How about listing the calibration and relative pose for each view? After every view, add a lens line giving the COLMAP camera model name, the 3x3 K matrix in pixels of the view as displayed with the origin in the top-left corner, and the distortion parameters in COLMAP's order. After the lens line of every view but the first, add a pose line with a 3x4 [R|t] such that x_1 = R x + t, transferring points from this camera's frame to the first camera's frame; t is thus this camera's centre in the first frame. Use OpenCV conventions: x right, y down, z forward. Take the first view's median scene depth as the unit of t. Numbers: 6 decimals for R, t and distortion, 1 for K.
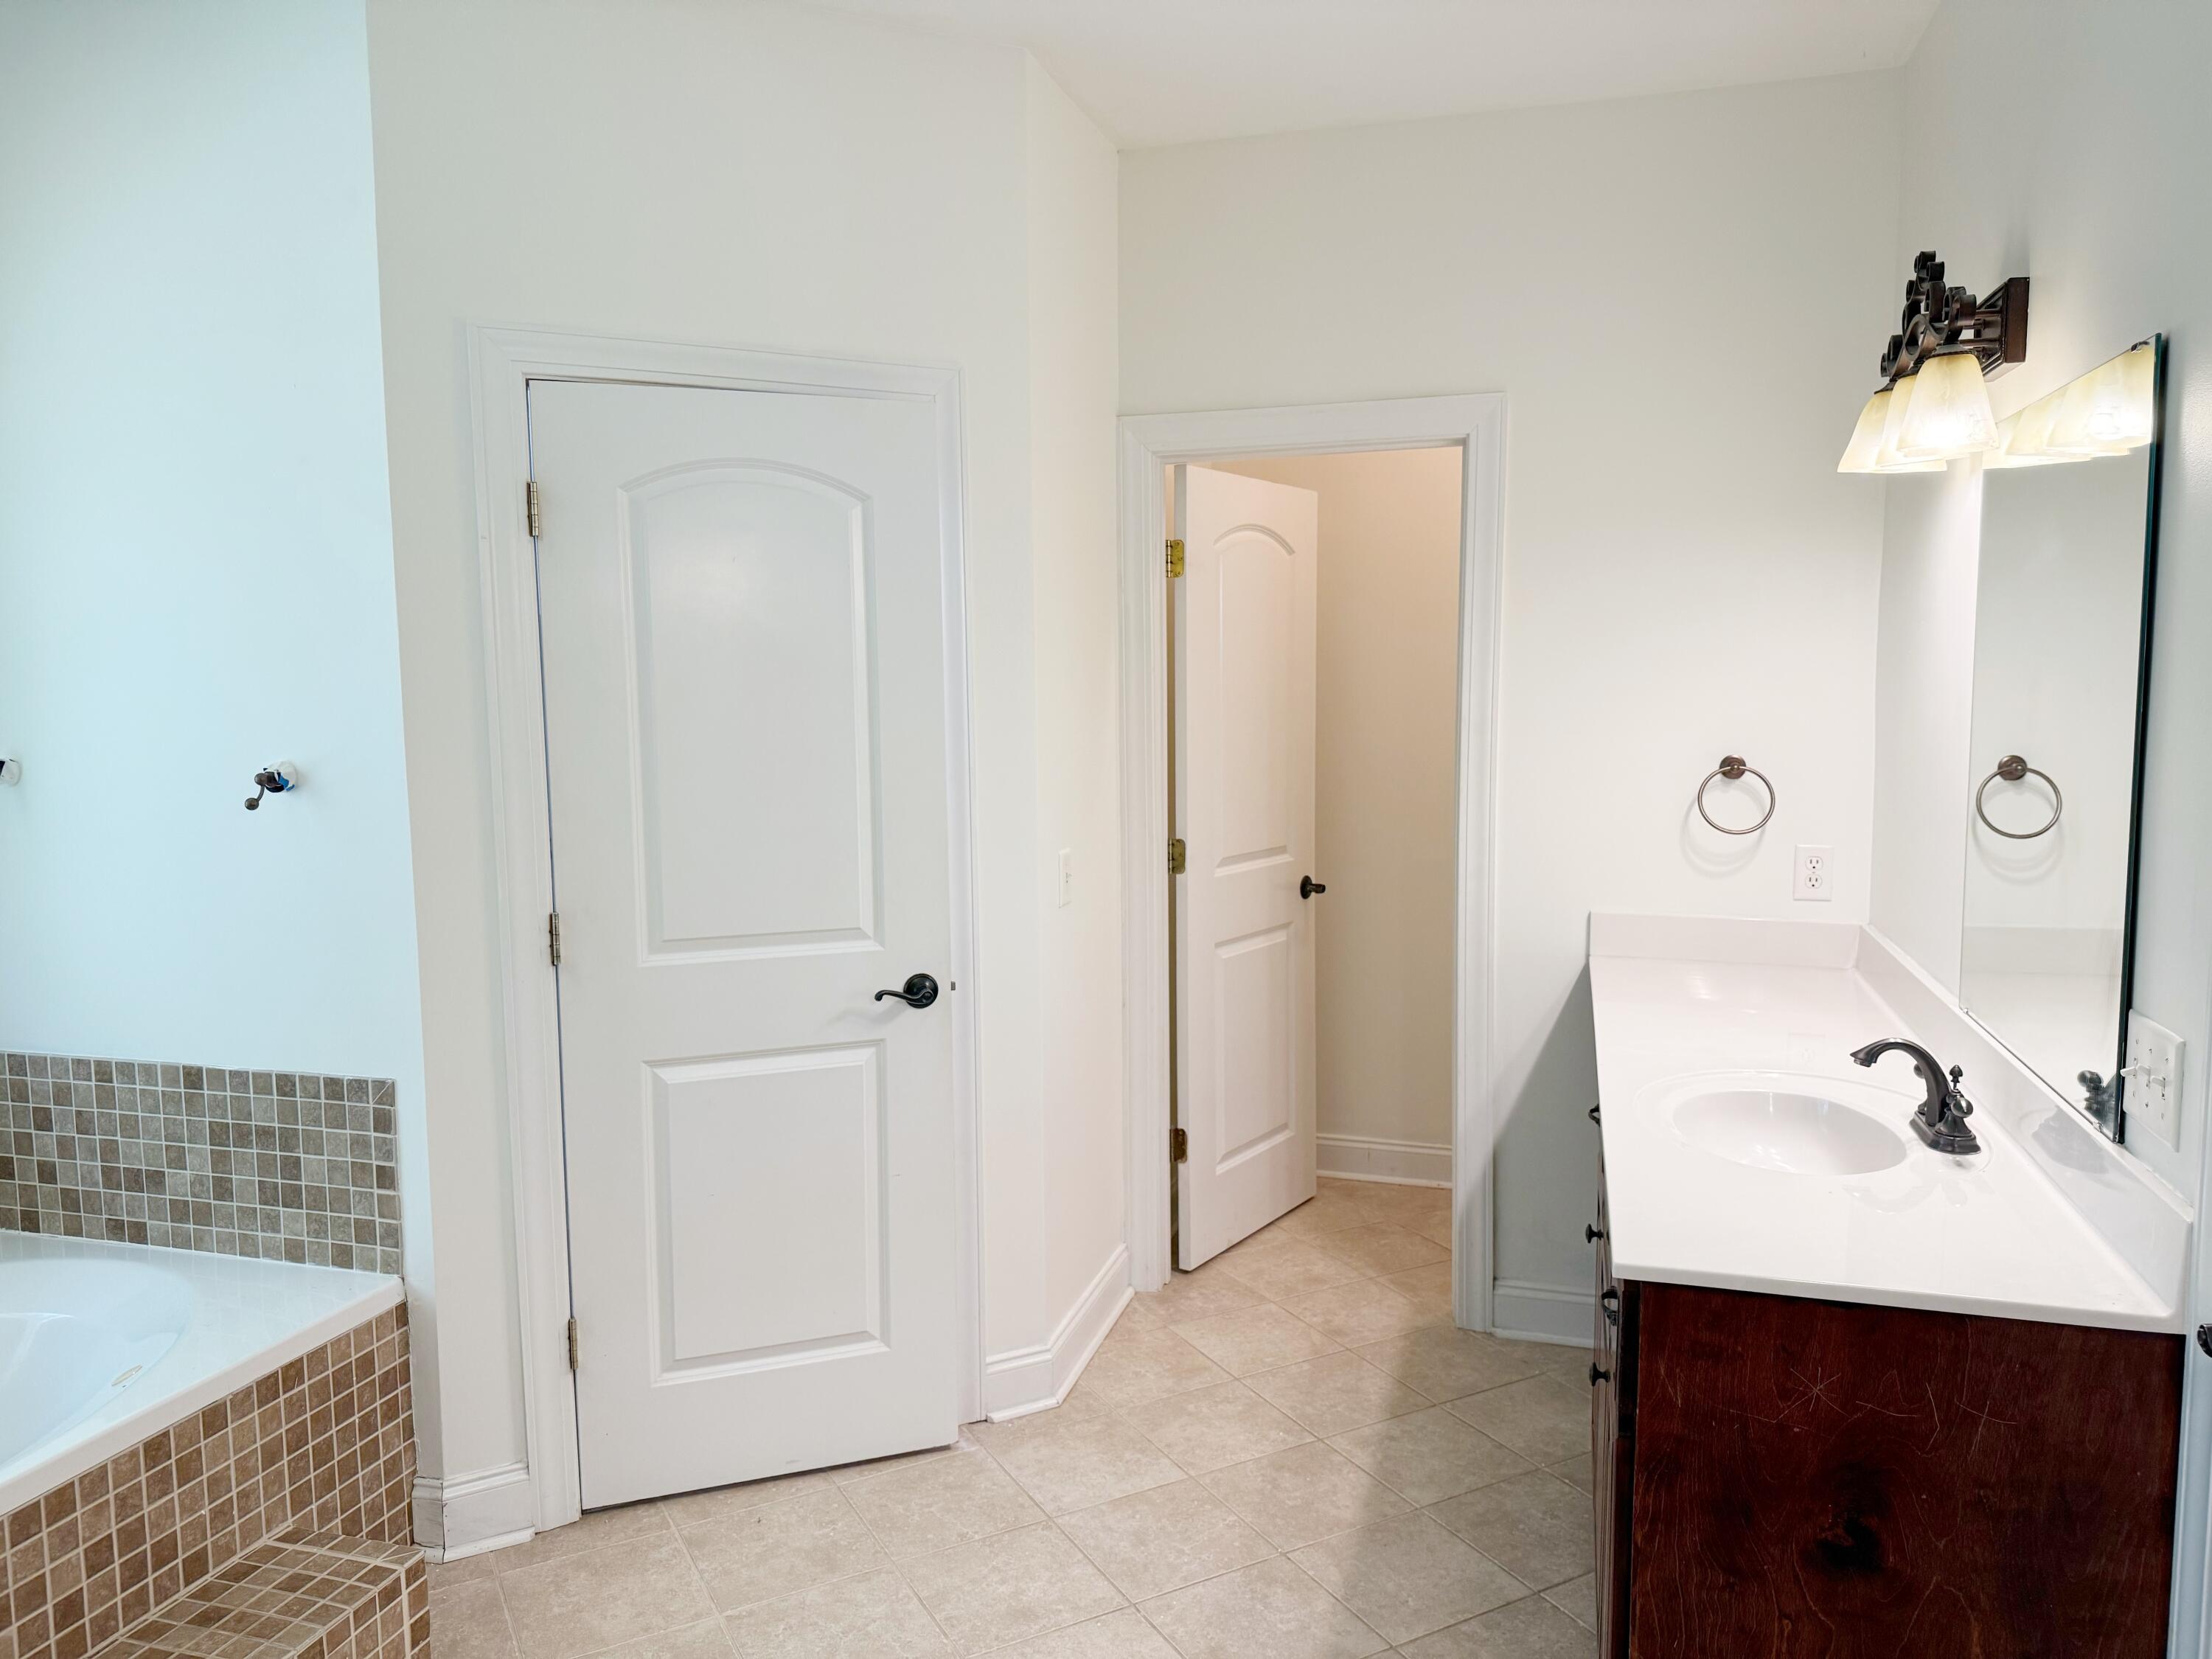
lens RADIAL K [[1605.0, 0, 1104.3], [0, 1605.0, 826.7], [0, 0, 1]] dist [0.005715, 0.013594]
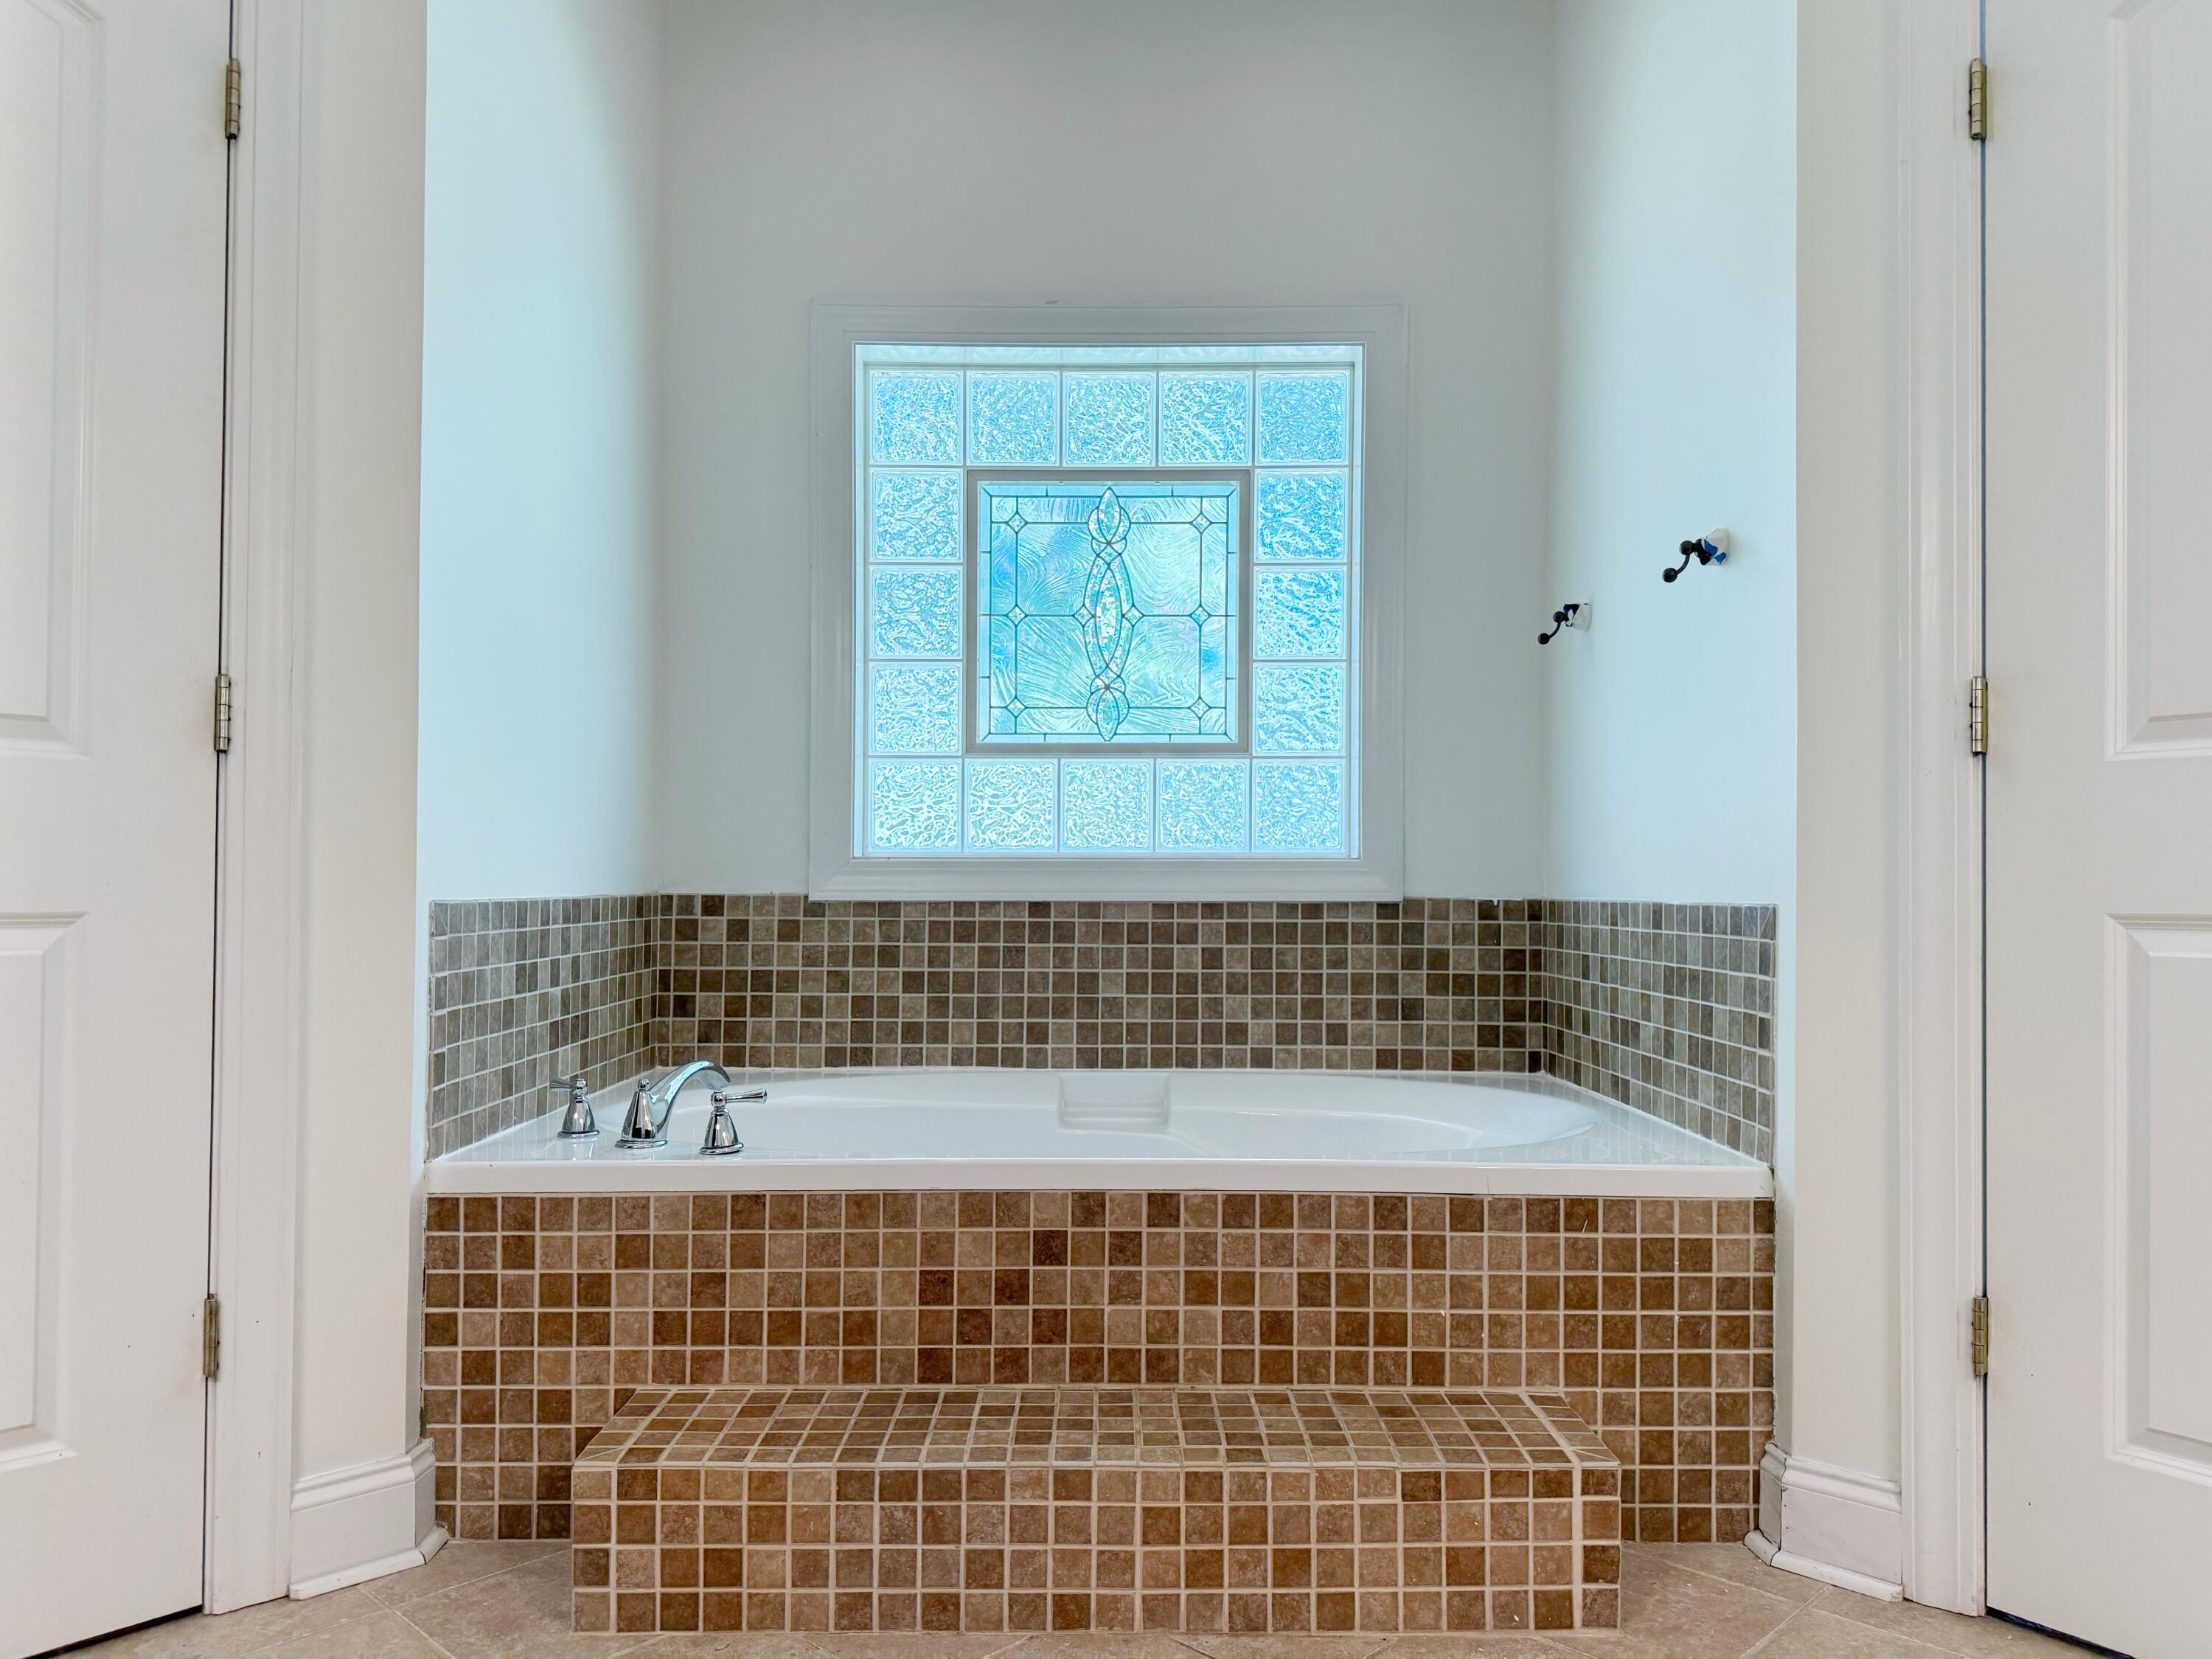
lens RADIAL K [[1605.0, 0, 1103.0], [0, 1605.0, 836.9], [0, 0, 1]] dist [0.005715, 0.013594]
pose [[0.317722, -0.004452, -0.948174, 0.199797], [-0.109639, 0.993109, -0.041402, 0.201804], [0.941824, 0.117111, 0.315044, 0.468107]]
